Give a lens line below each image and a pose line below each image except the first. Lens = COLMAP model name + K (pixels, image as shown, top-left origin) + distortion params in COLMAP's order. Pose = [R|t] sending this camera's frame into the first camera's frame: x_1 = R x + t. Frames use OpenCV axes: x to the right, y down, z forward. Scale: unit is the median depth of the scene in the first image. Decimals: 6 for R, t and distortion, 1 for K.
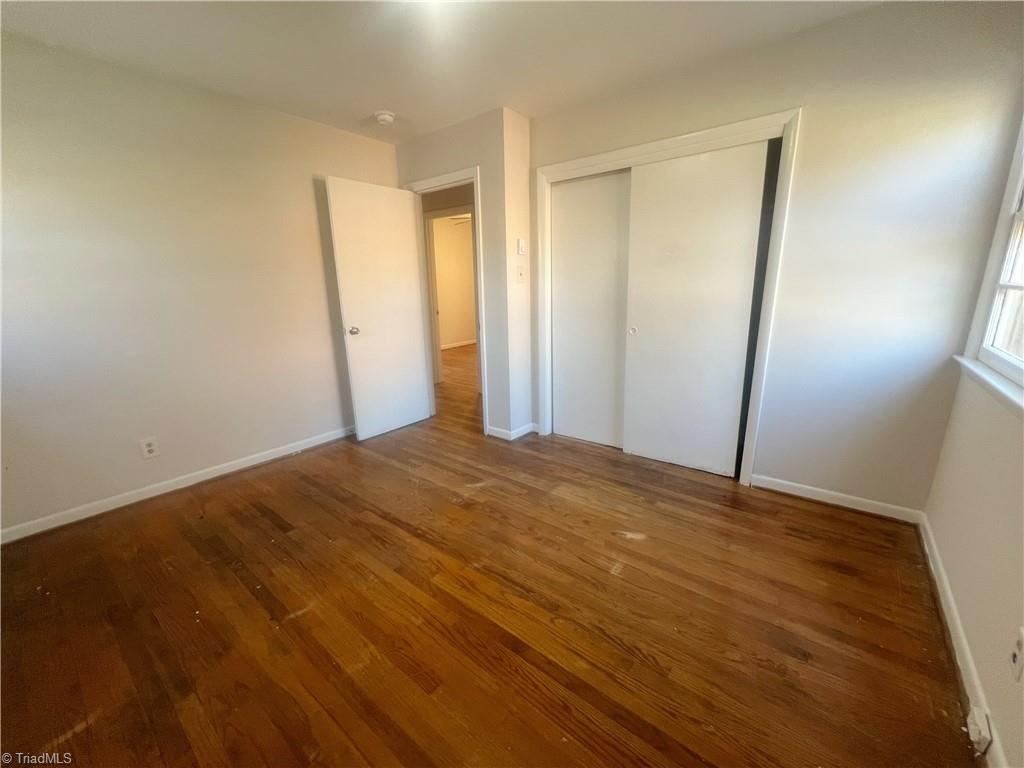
lens RADIAL K [[408.8, 0, 512.0], [0, 408.8, 384.0], [0, 0, 1]] dist [-0.000709, 0.000372]
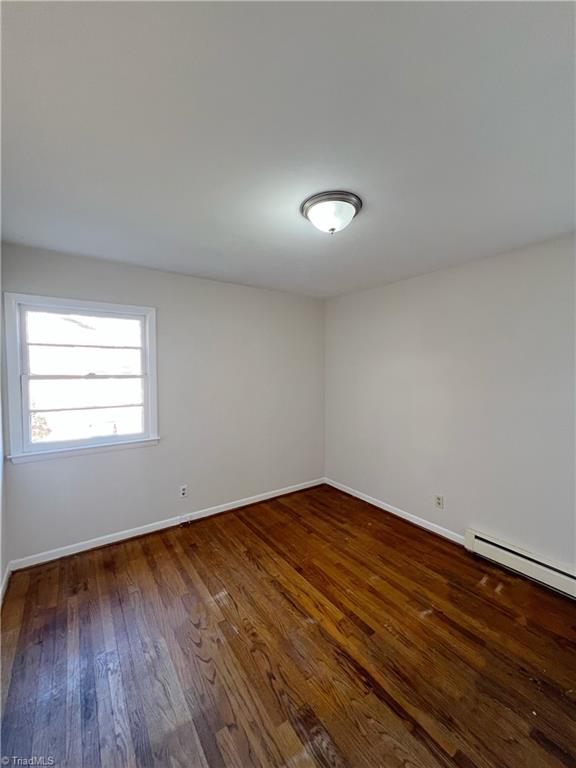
lens RADIAL K [[306.6, 0, 289.5], [0, 306.6, 380.4], [0, 0, 1]] dist [-0.000709, 0.000372]
pose [[-0.960674, 0.007099, 0.277589, -0.313007], [0.083679, 0.960603, 0.265027, -0.598824], [-0.264772, 0.277833, -0.923420, 1.791465]]
